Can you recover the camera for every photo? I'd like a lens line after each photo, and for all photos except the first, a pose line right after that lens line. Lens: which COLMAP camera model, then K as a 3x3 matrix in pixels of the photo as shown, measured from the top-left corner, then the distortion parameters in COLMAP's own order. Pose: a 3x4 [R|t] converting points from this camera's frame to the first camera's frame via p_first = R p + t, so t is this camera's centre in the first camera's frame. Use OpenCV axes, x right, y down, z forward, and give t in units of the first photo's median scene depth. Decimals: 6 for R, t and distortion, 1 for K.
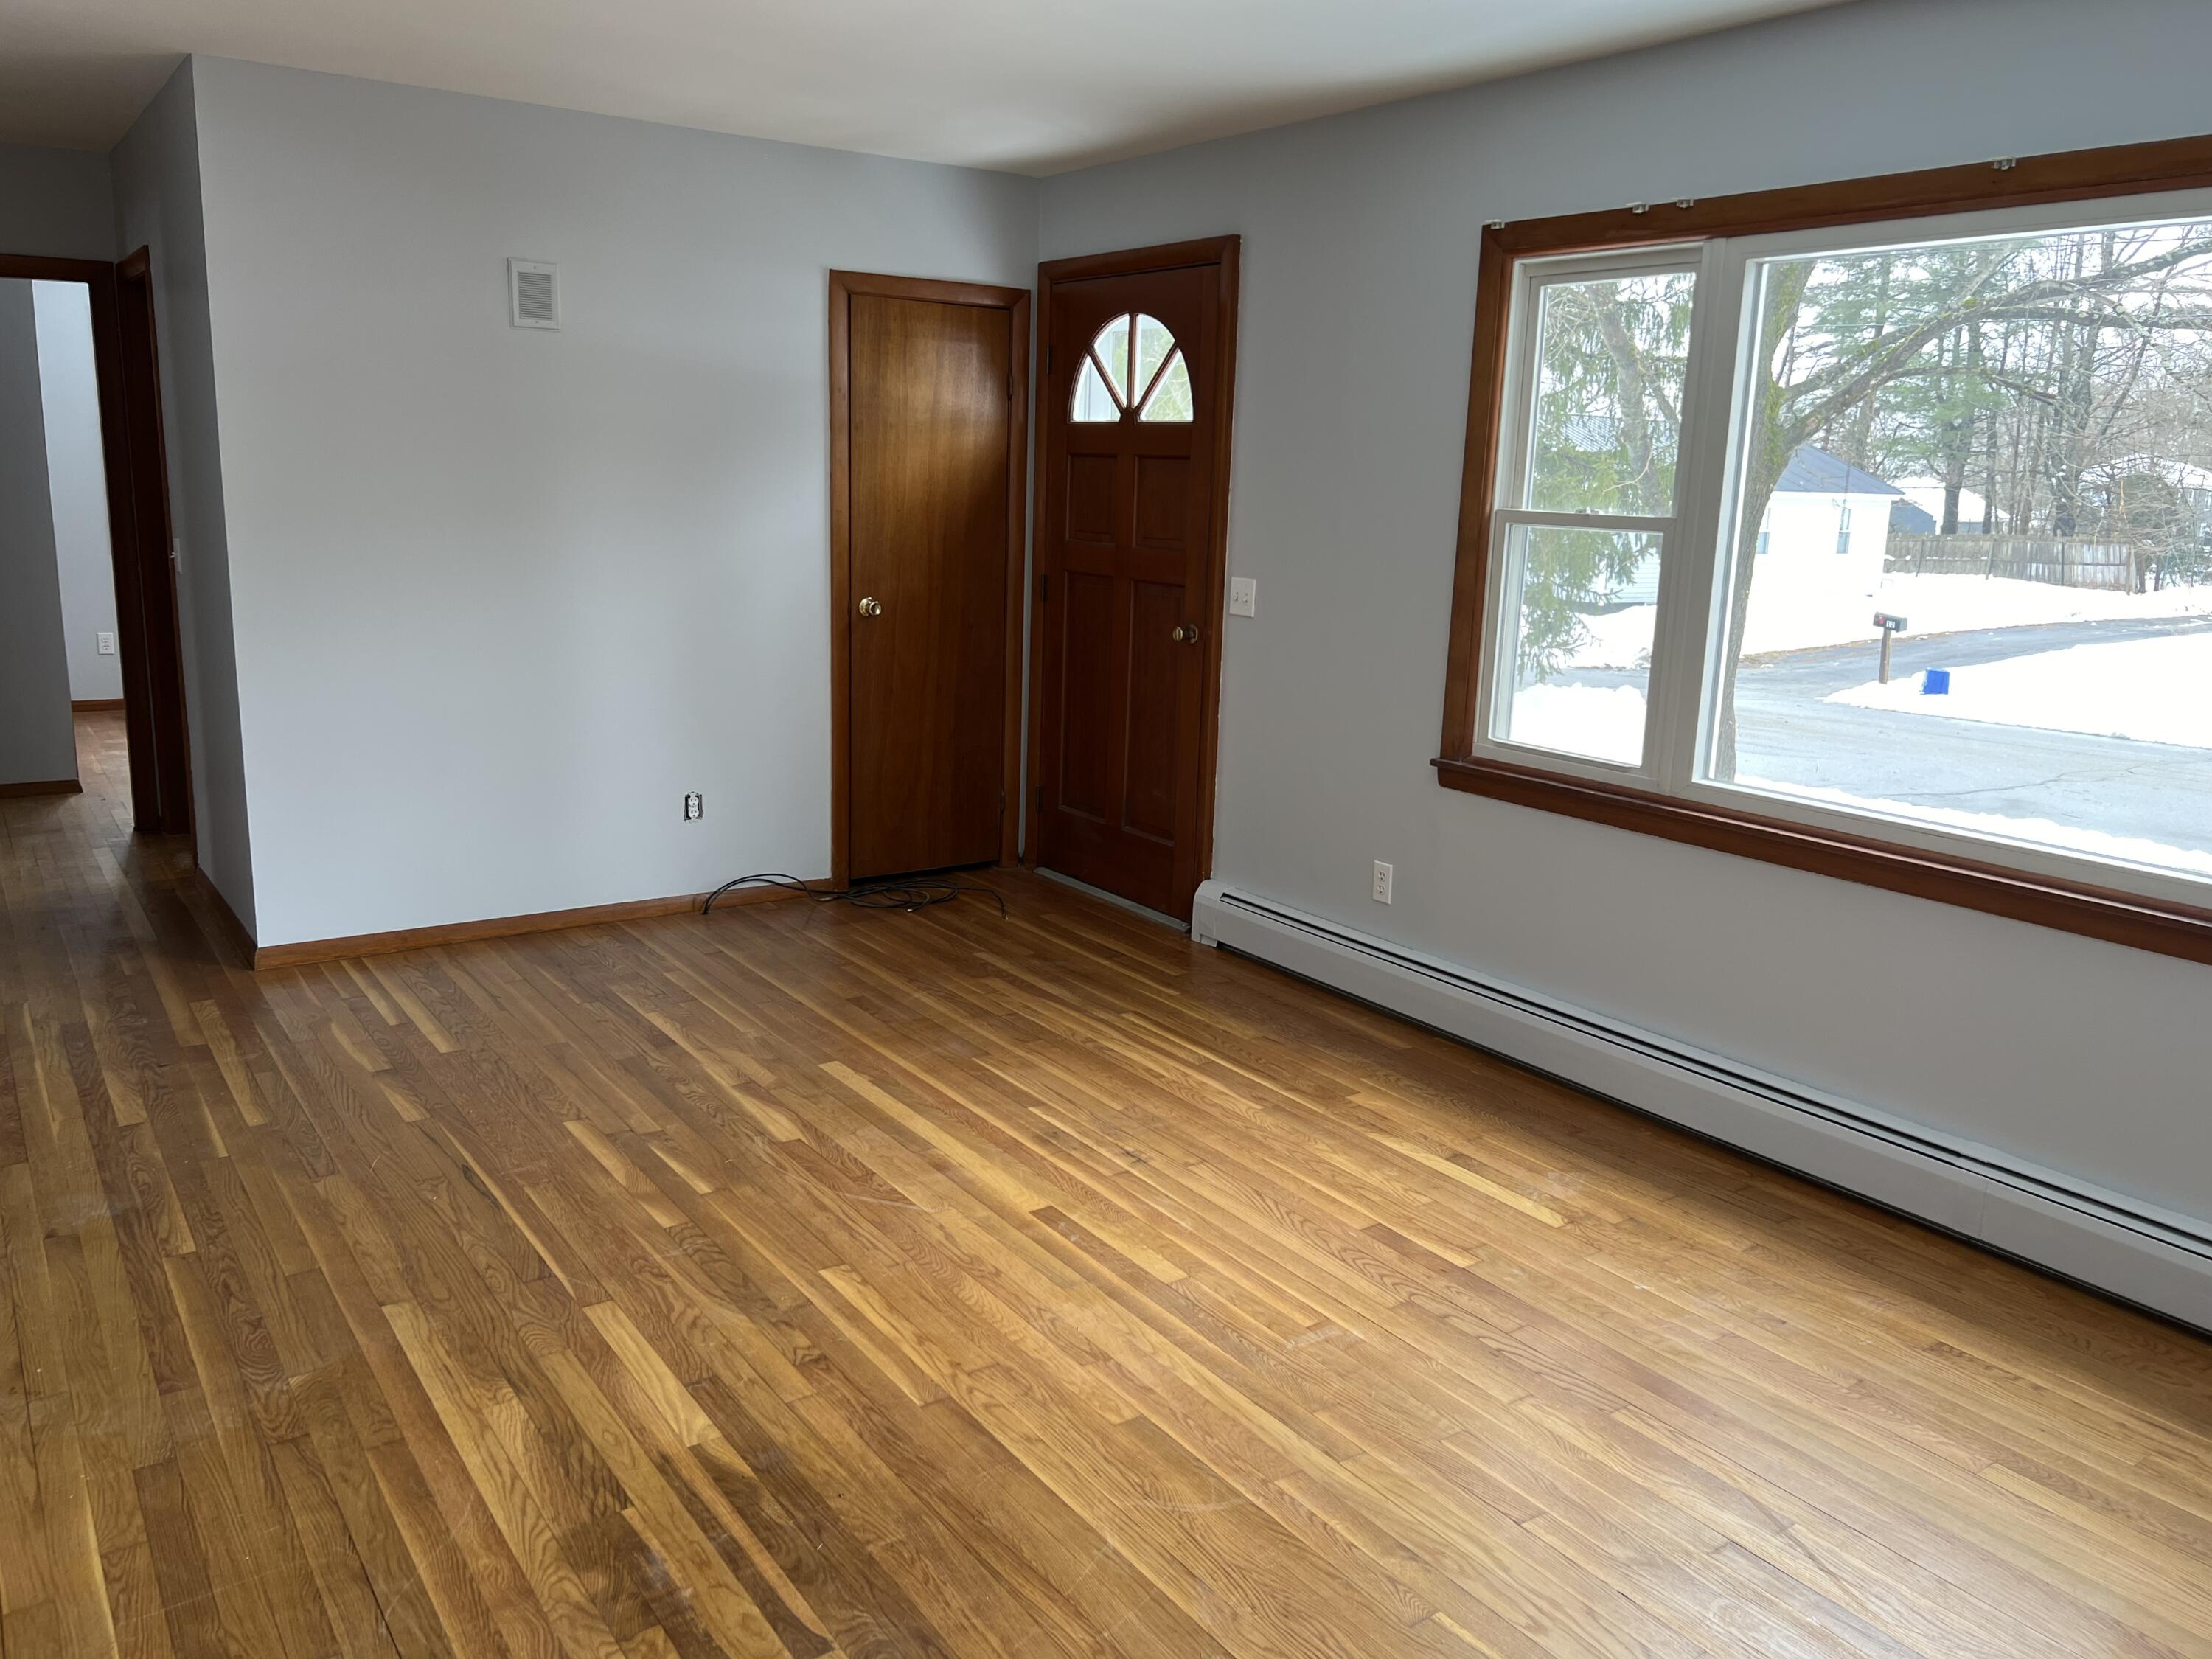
lens RADIAL K [[1649.3, 0, 1120.6], [0, 1649.3, 817.4], [0, 0, 1]] dist [0.062192, -0.052598]
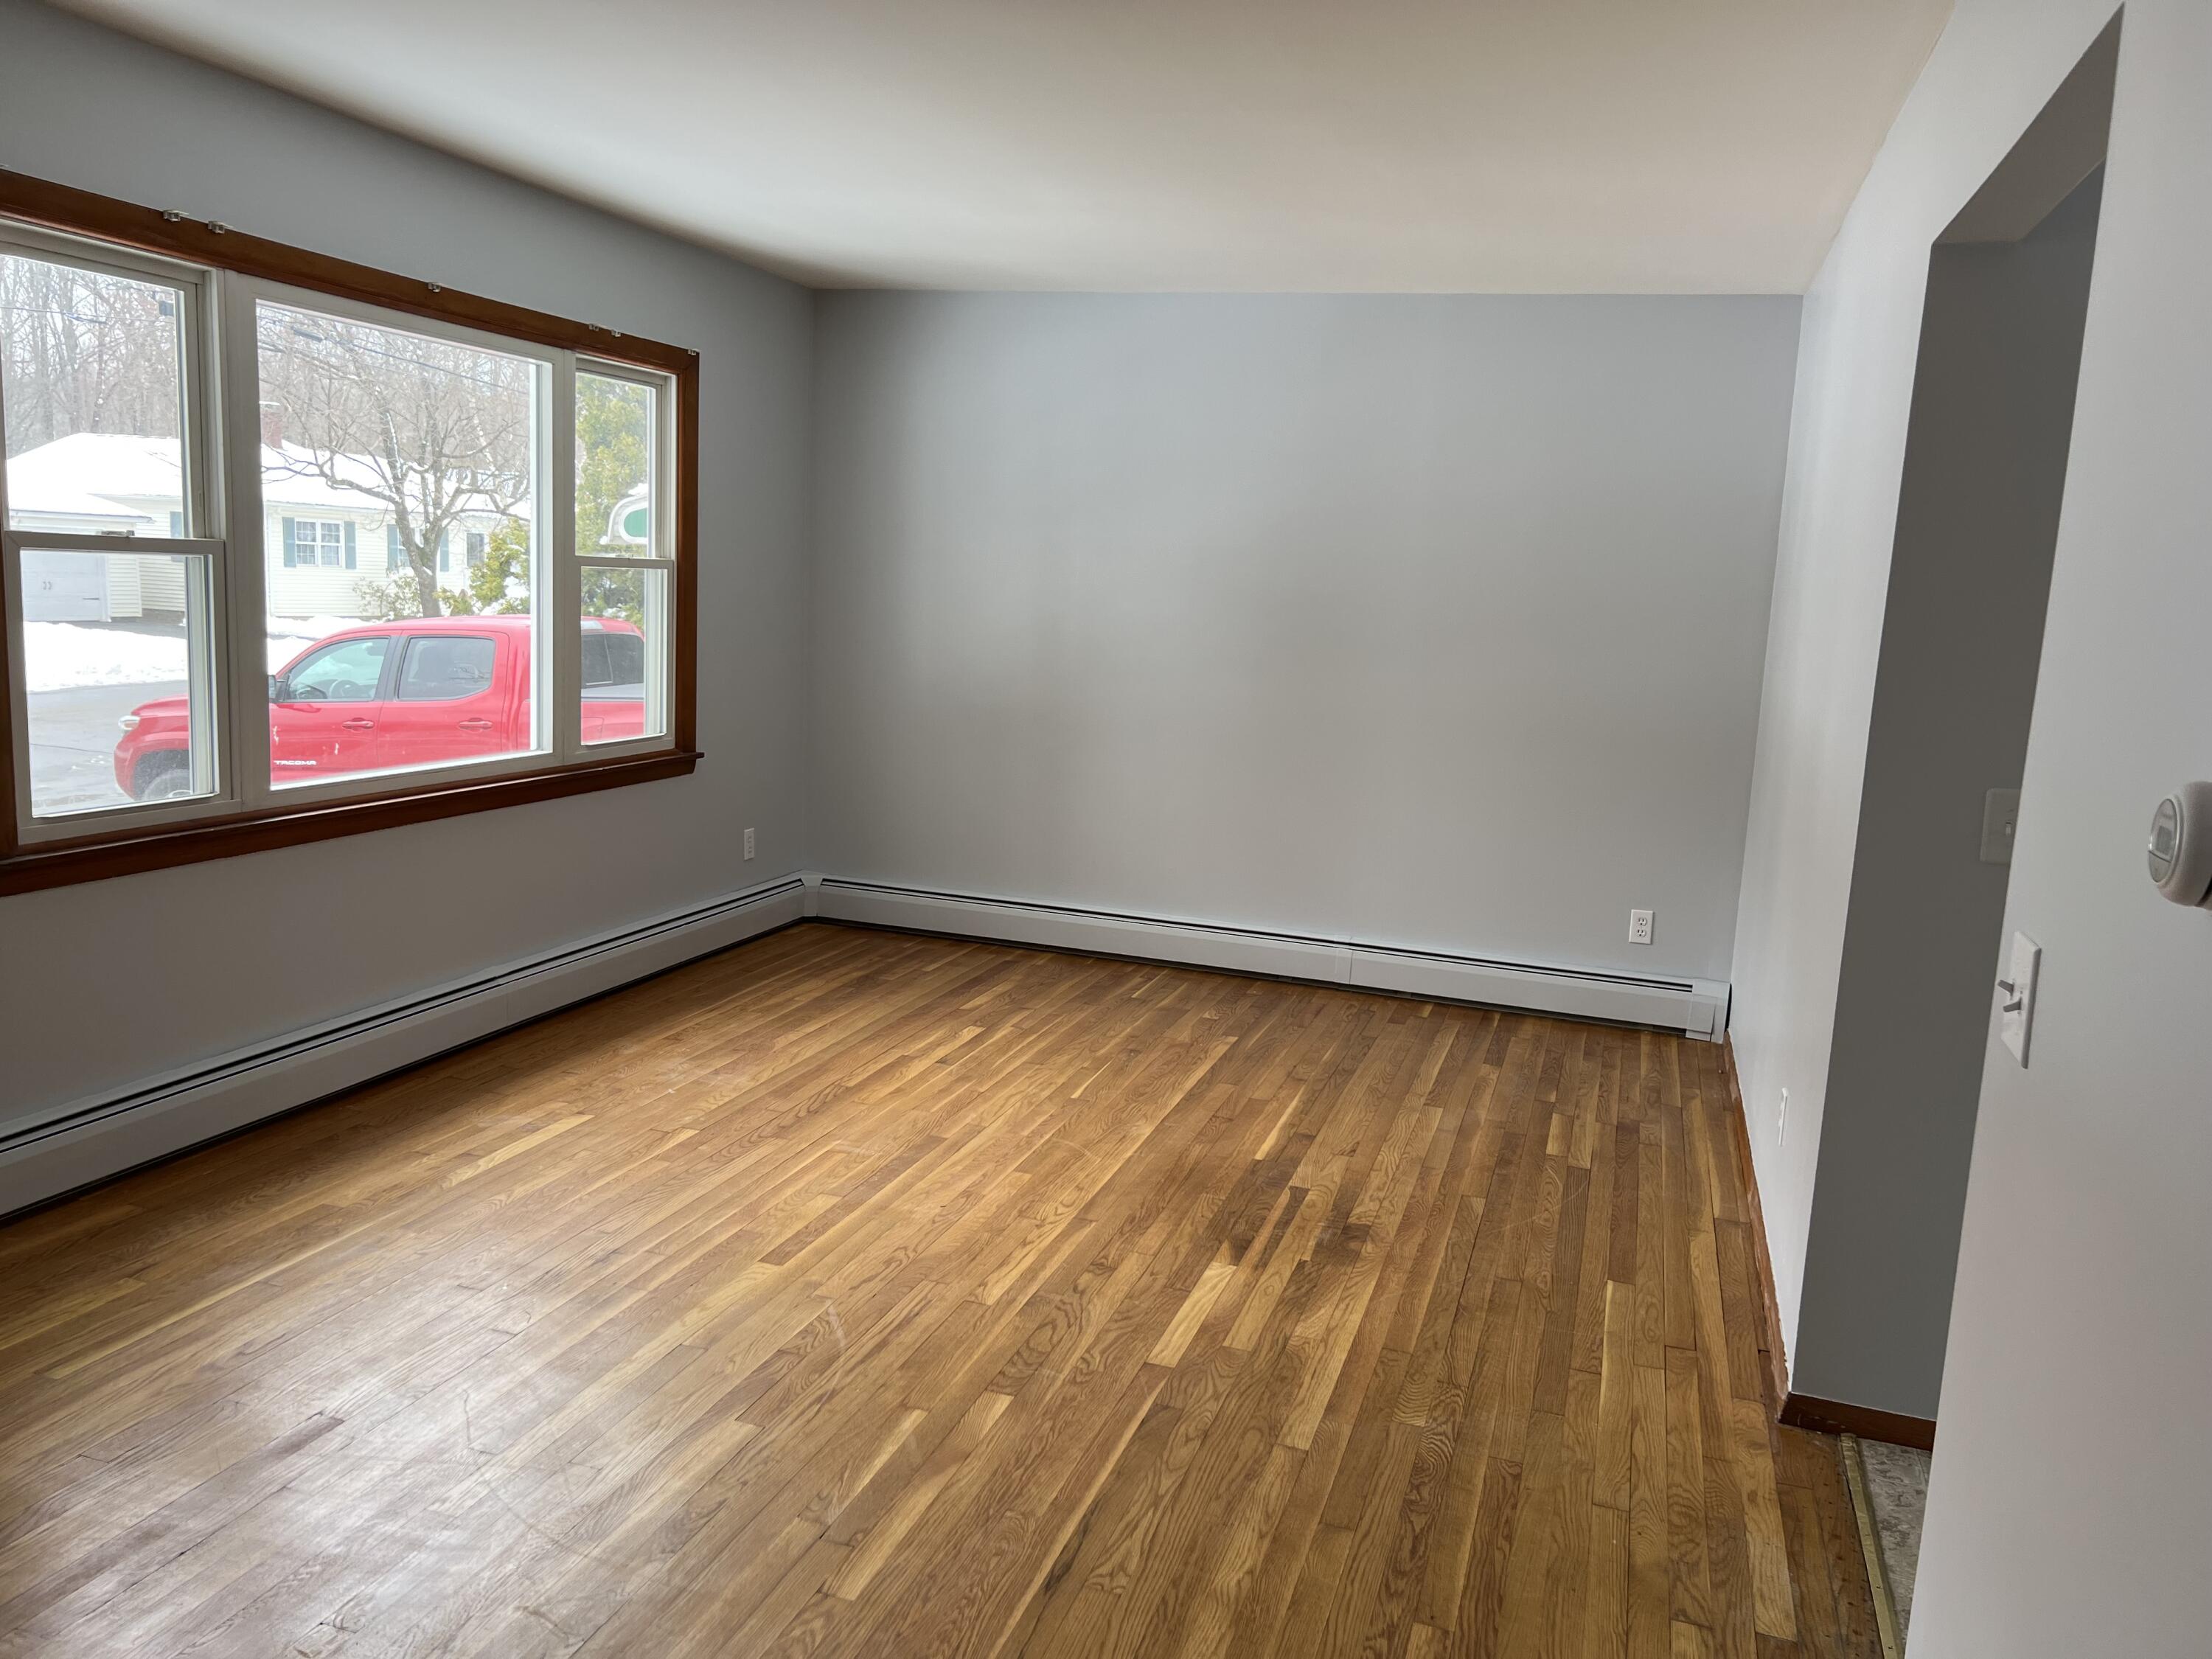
lens RADIAL K [[1649.3, 0, 1120.6], [0, 1649.3, 817.4], [0, 0, 1]] dist [0.062192, -0.052598]
pose [[-0.594621, -0.178482, 0.783945, -1.104940], [0.099363, 0.951261, 0.291942, -0.355236], [-0.797843, 0.251490, -0.547905, 1.578615]]
